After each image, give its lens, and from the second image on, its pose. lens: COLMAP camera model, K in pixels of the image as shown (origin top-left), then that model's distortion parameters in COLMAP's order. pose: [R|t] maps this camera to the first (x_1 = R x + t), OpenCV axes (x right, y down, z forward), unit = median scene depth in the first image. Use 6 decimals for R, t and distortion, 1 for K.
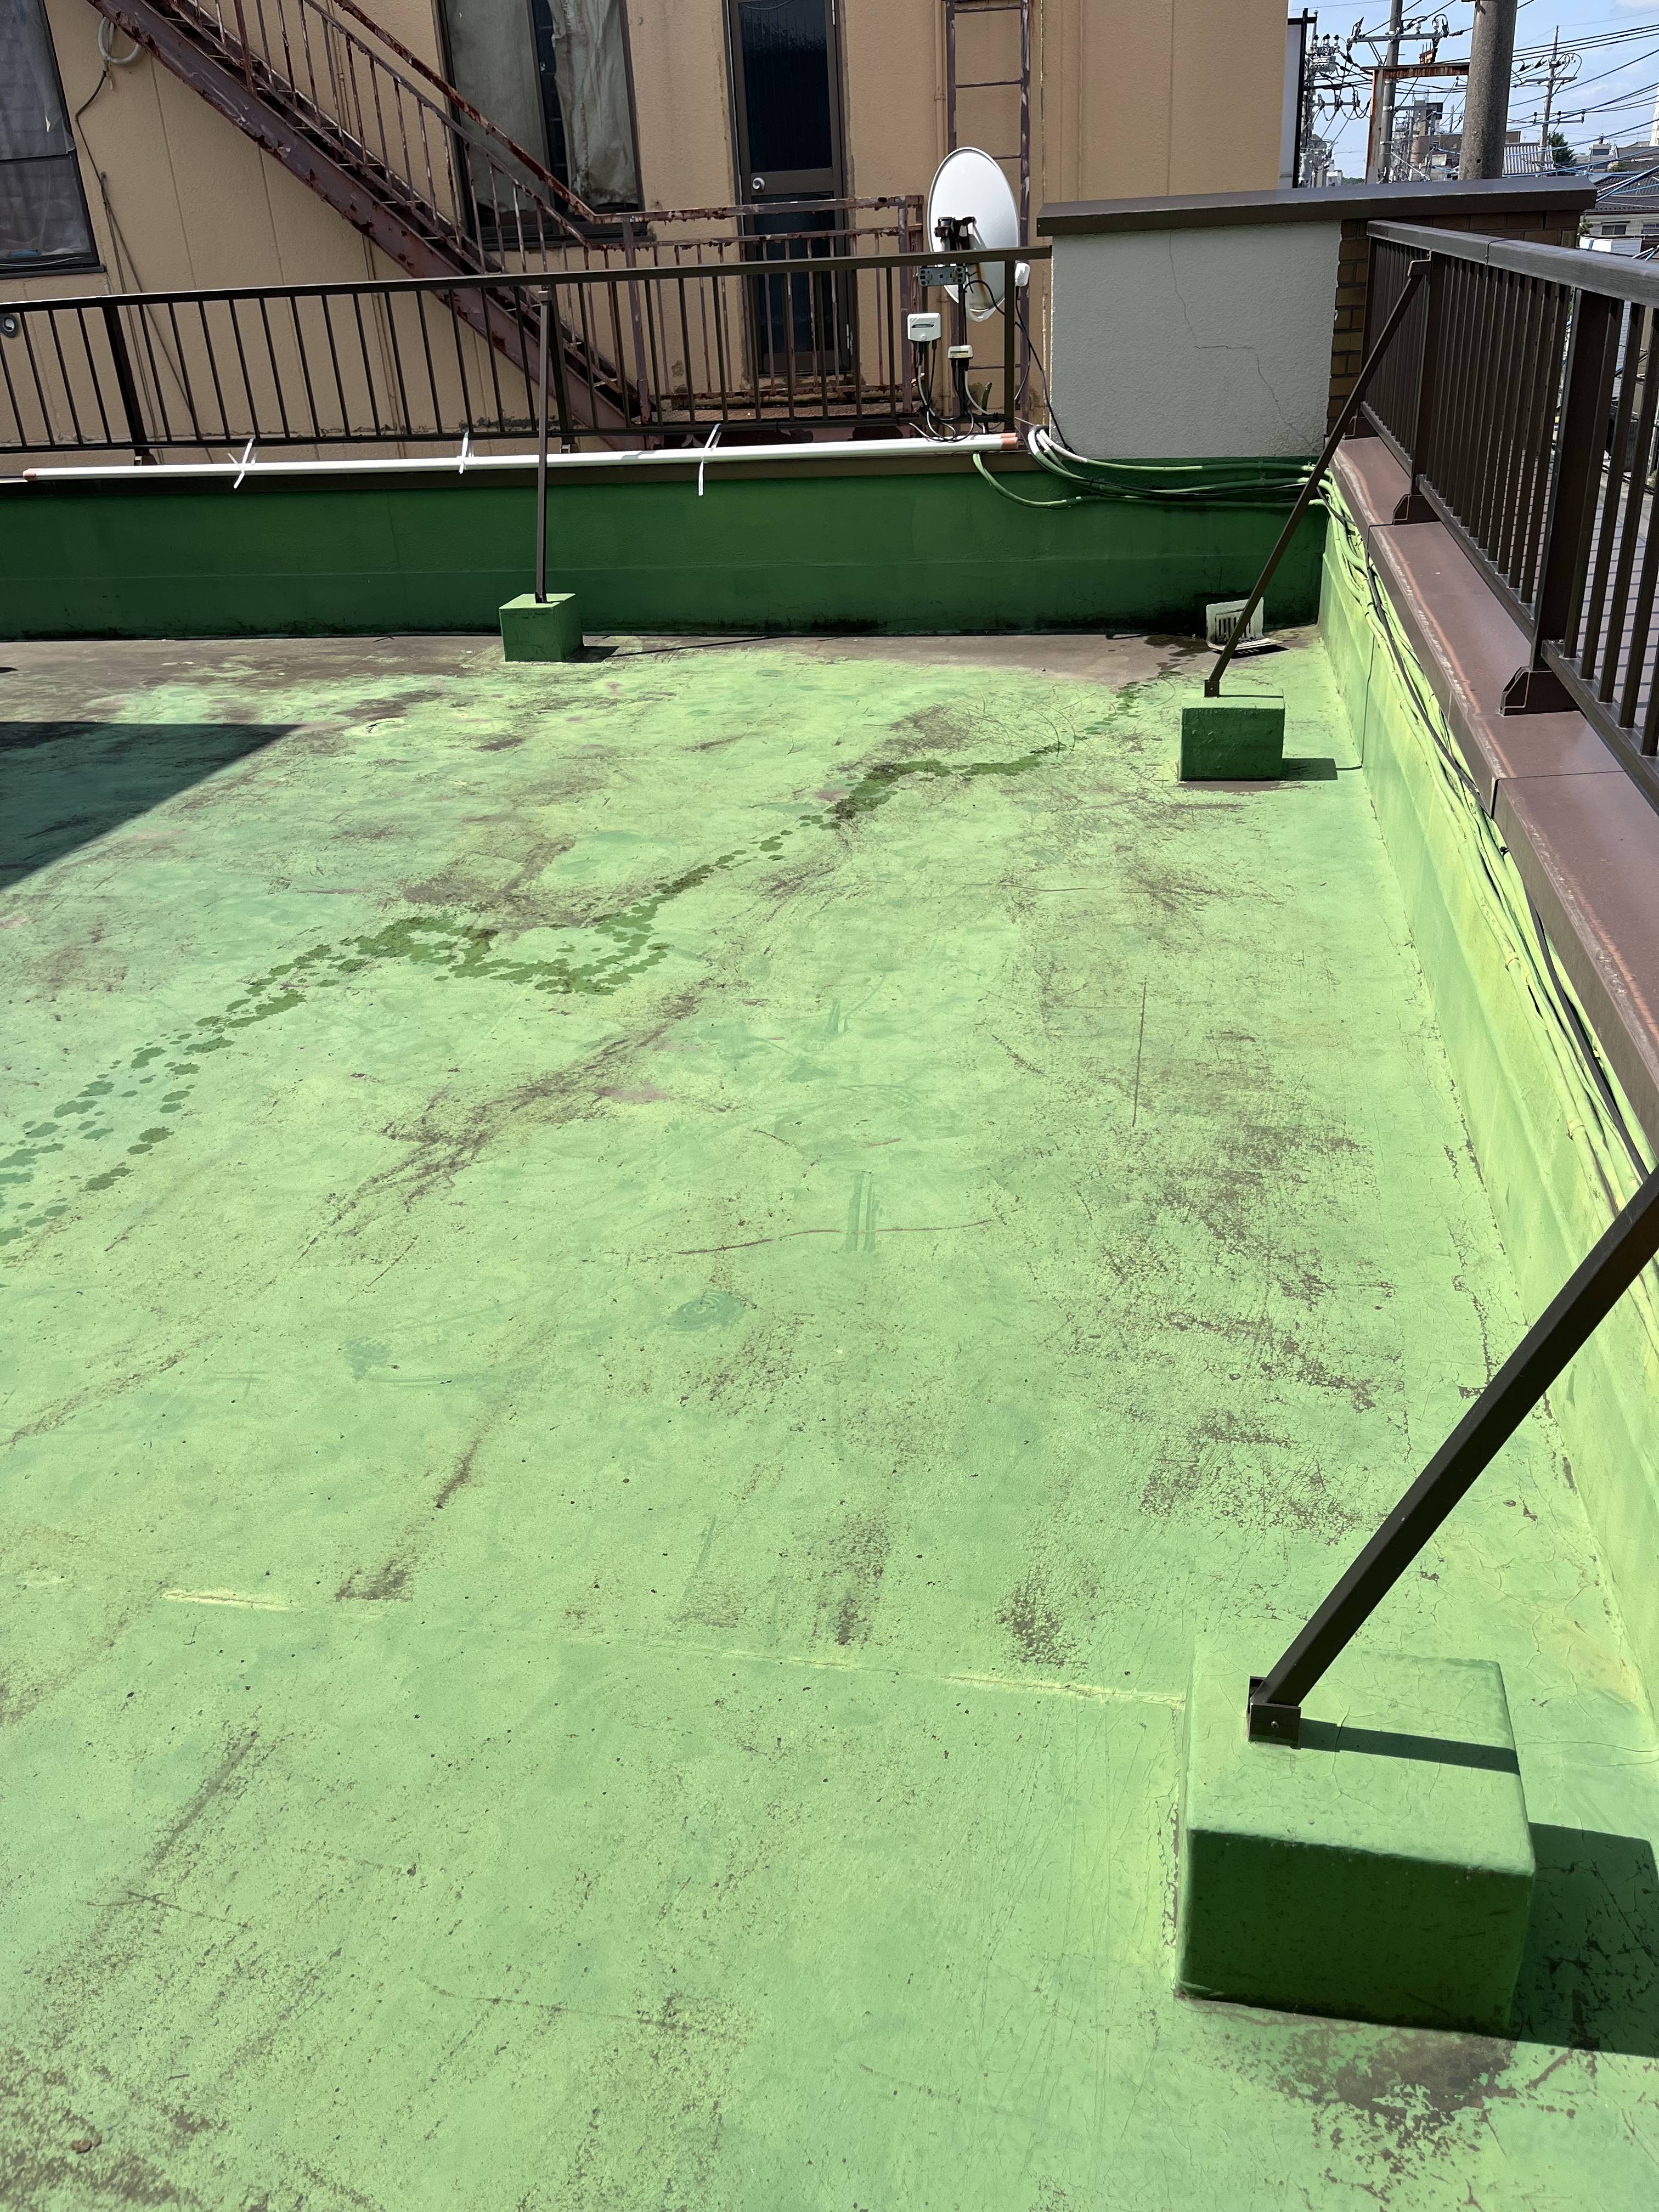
lens RADIAL K [[1688.2, 0, 829.5], [0, 1688.2, 1106.0], [0, 0, 1]] dist [0.067391, -0.122629]
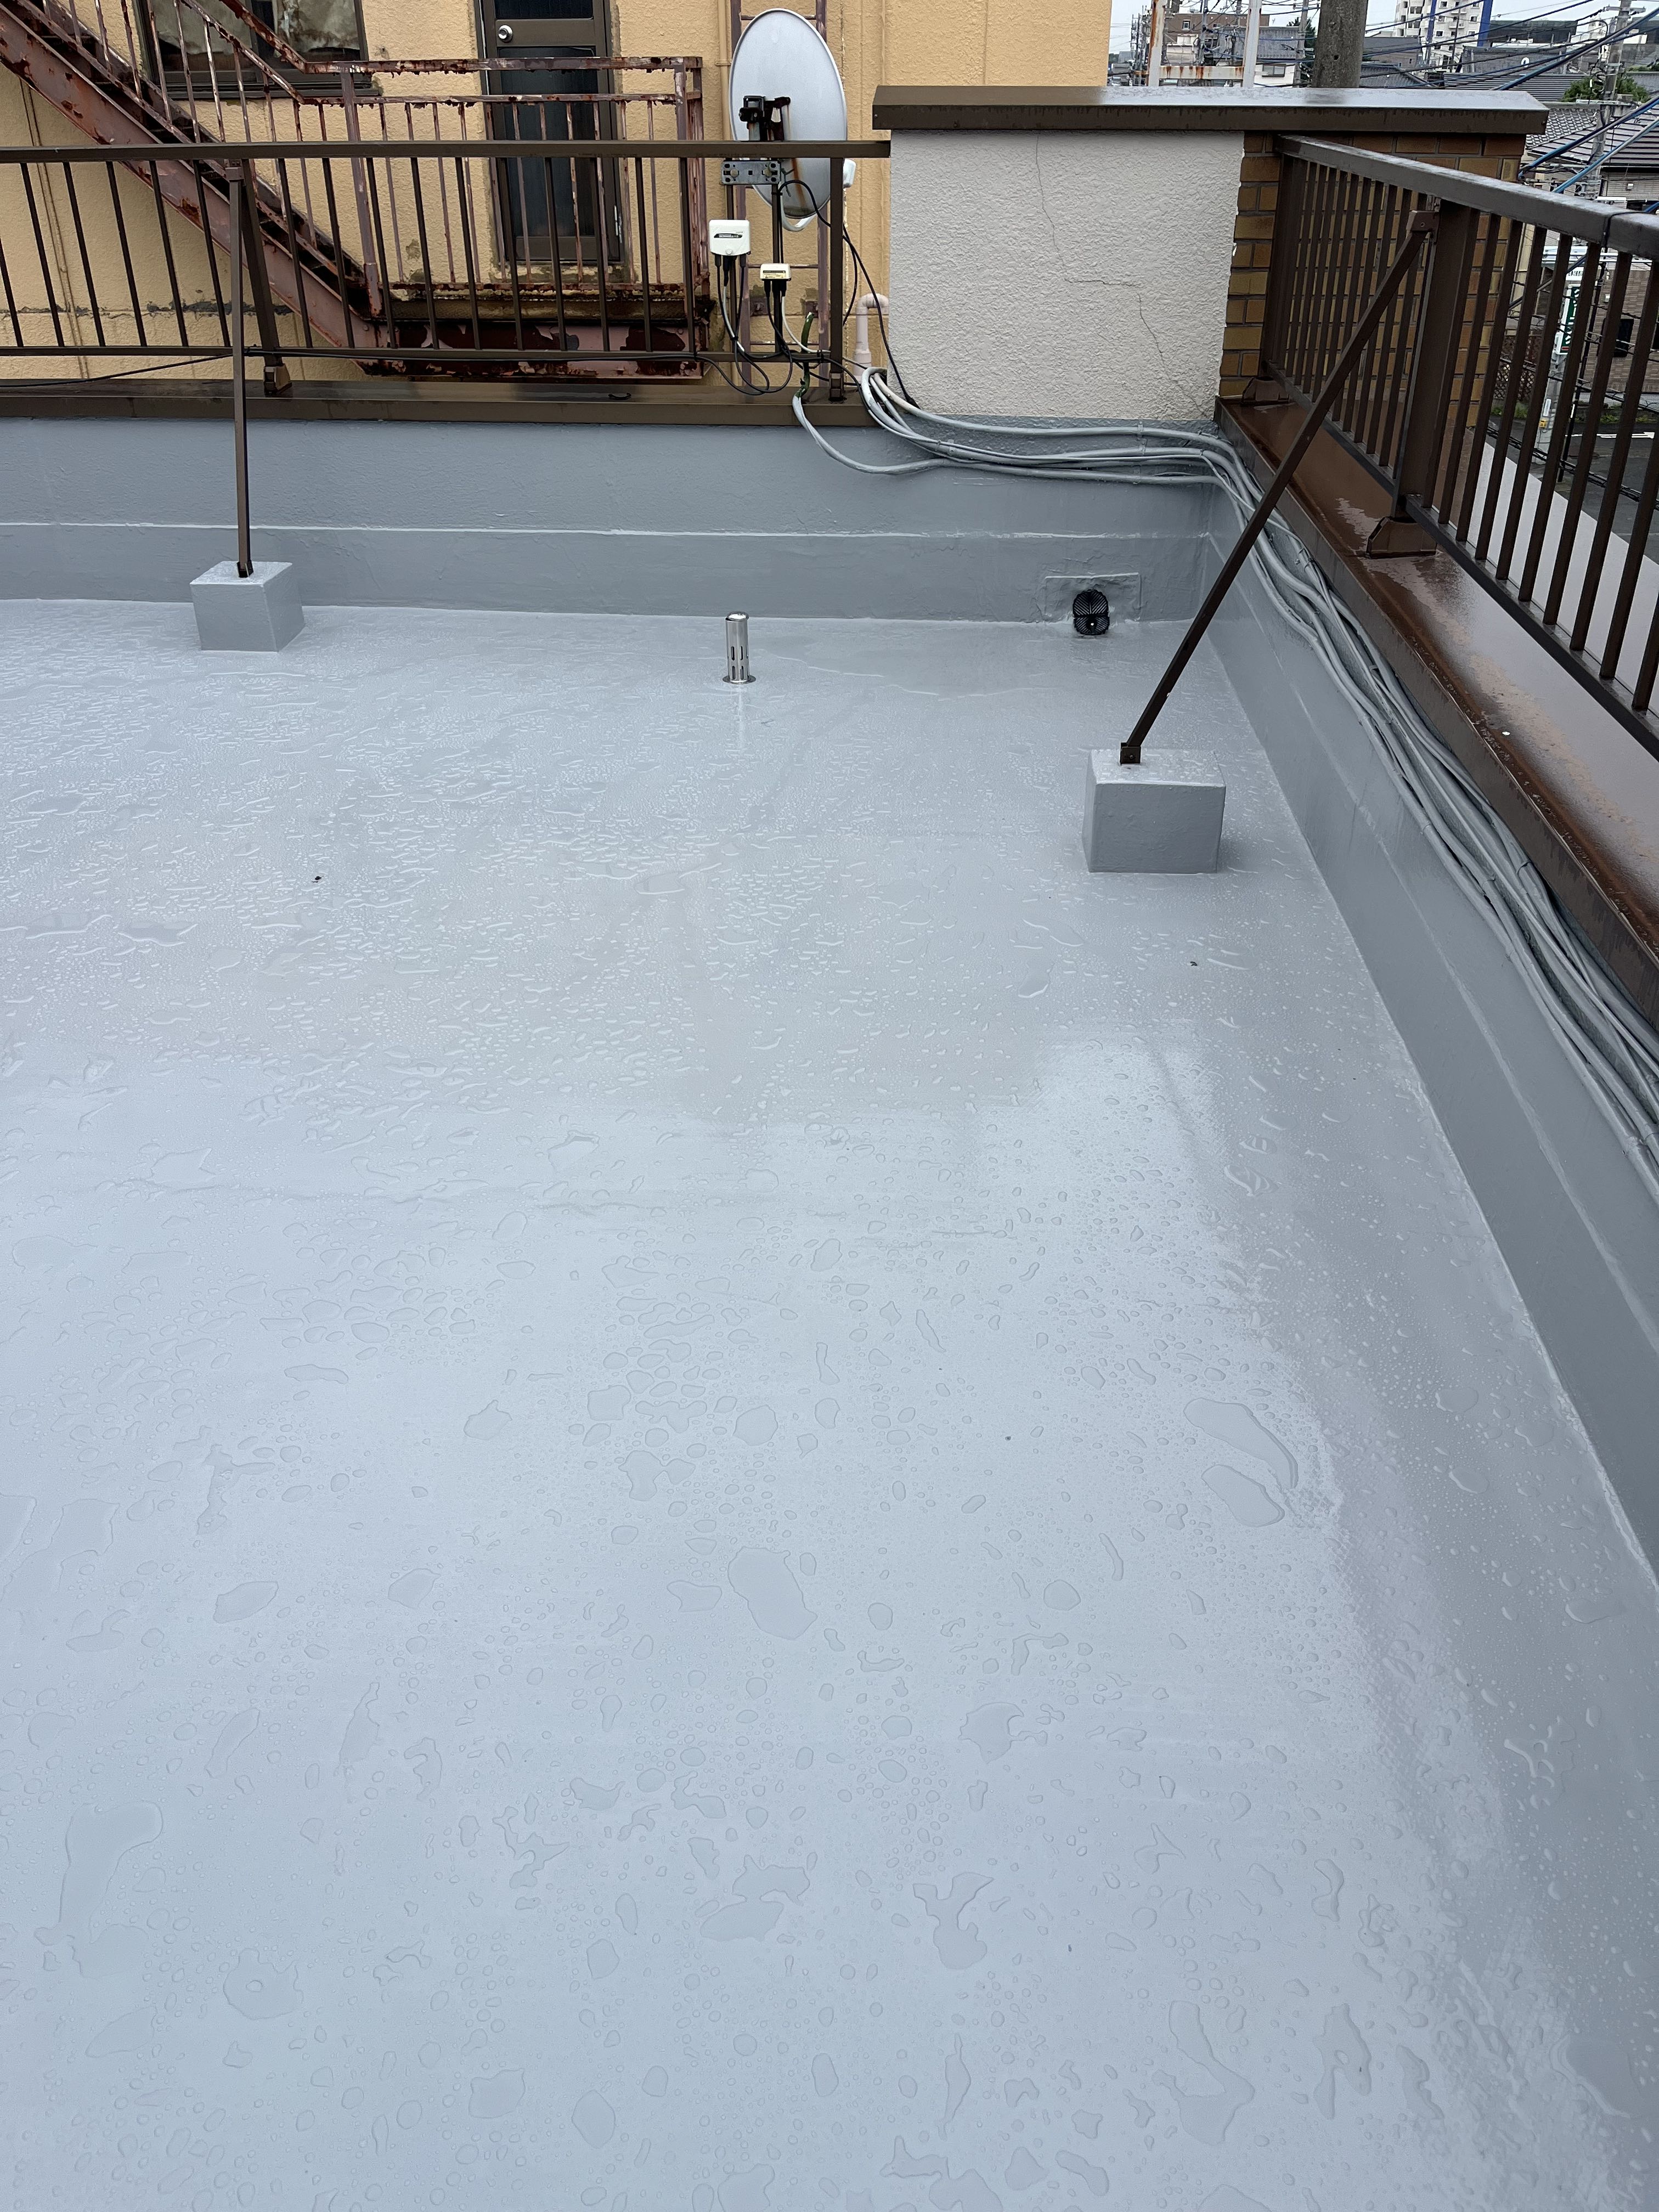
lens RADIAL K [[1688.2, 0, 829.5], [0, 1688.2, 1106.0], [0, 0, 1]] dist [0.067391, -0.122629]
pose [[0.990365, -0.023225, 0.136517, -0.010726], [0.014181, 0.997662, 0.066850, -0.070671], [-0.137750, -0.064270, 0.988380, 0.122407]]
